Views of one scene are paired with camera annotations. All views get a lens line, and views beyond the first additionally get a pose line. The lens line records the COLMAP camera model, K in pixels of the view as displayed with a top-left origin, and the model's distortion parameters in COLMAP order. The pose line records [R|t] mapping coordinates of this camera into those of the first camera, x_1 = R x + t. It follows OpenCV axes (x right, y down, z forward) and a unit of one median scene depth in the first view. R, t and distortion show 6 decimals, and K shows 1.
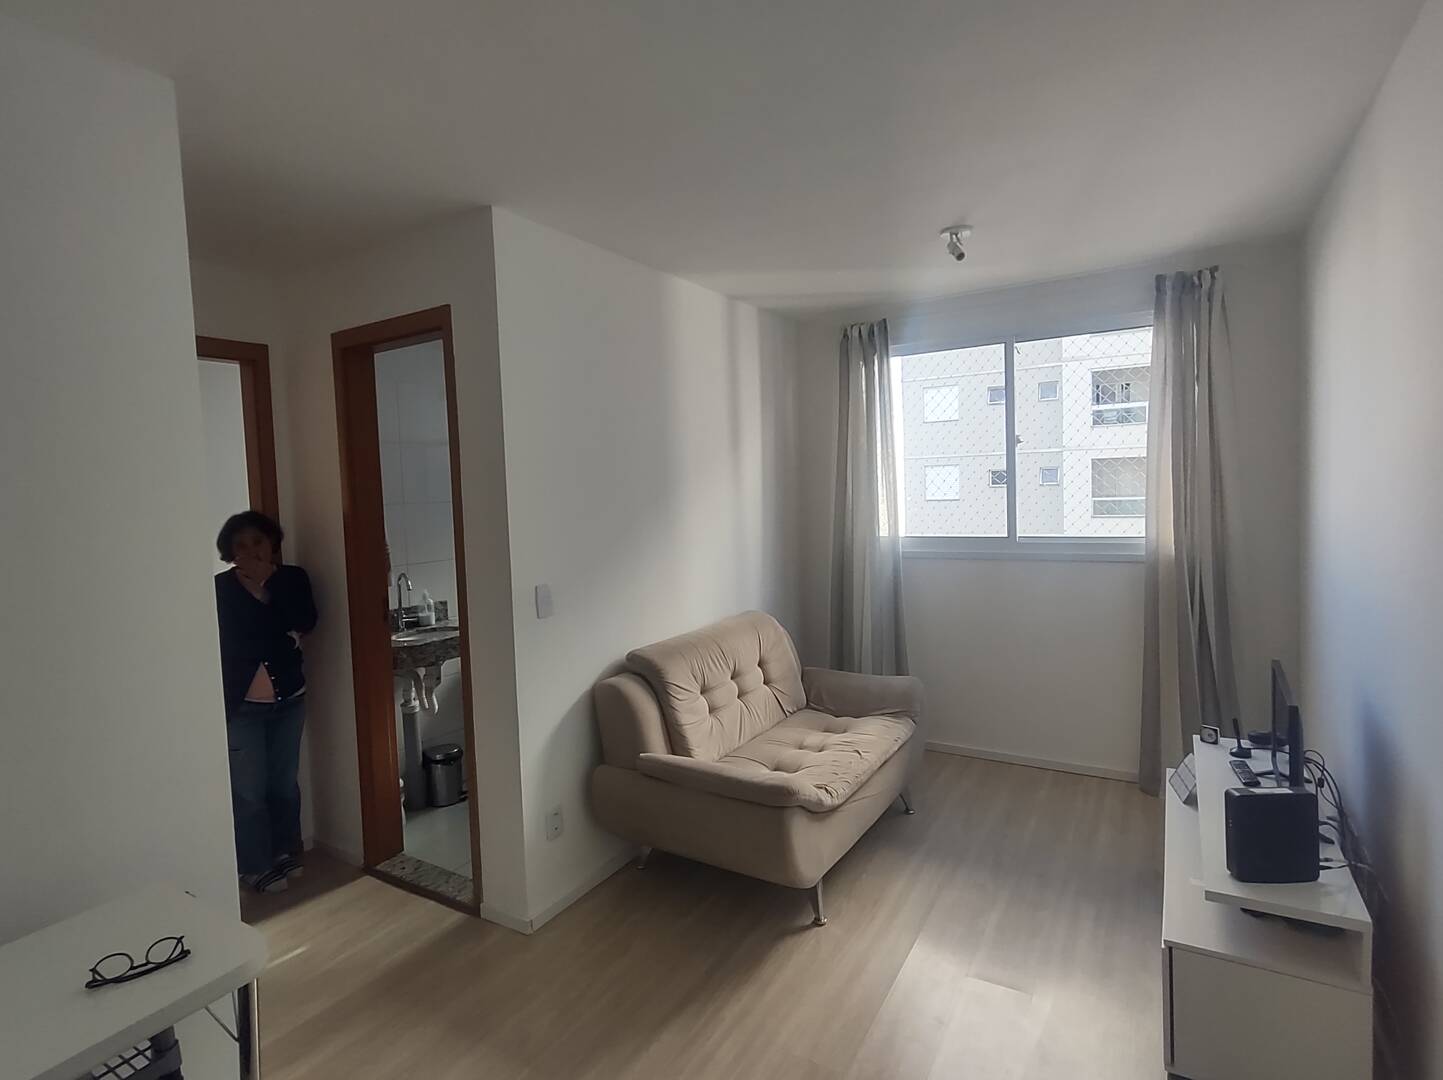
lens RADIAL K [[648.8, 0, 724.1], [0, 648.8, 533.4], [0, 0, 1]] dist [0.002023, -0.000236]
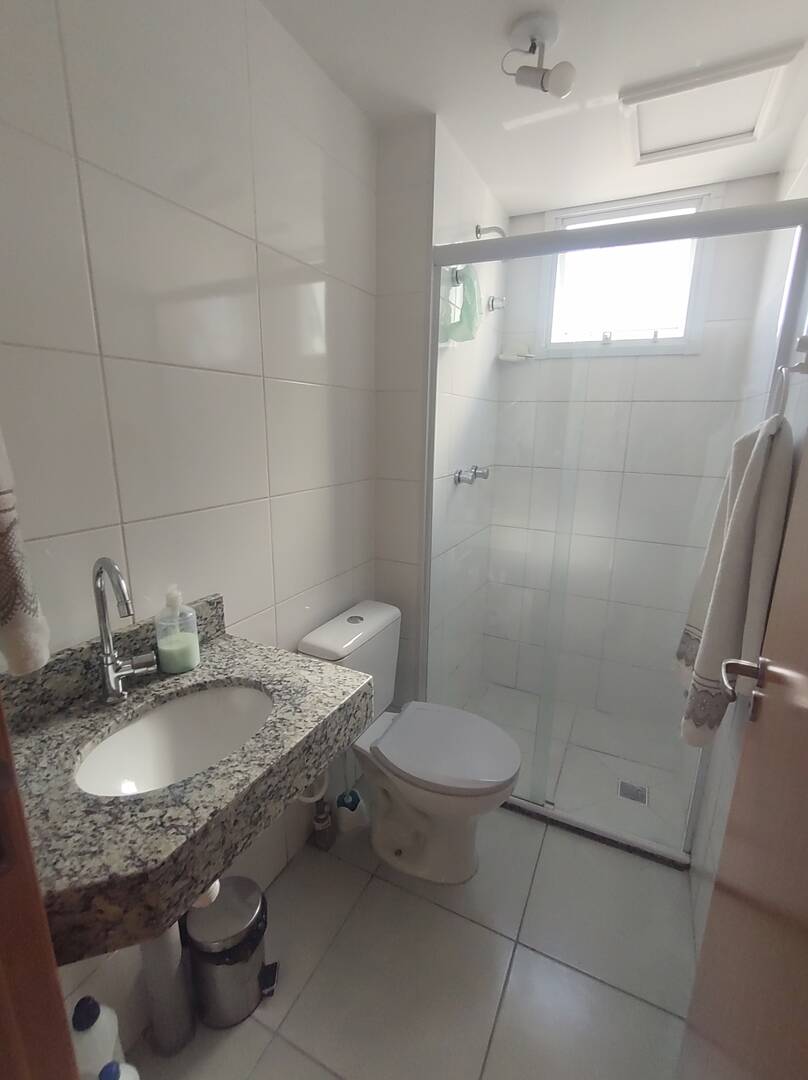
lens RADIAL K [[485.6, 0, 407.3], [0, 485.6, 544.4], [0, 0, 1]] dist [0.002023, -0.000236]
pose [[0.998393, 0.034791, 0.044737, -0.333943], [-0.042861, 0.979980, 0.194427, 0.000931], [-0.037077, -0.196032, 0.979896, 0.715180]]
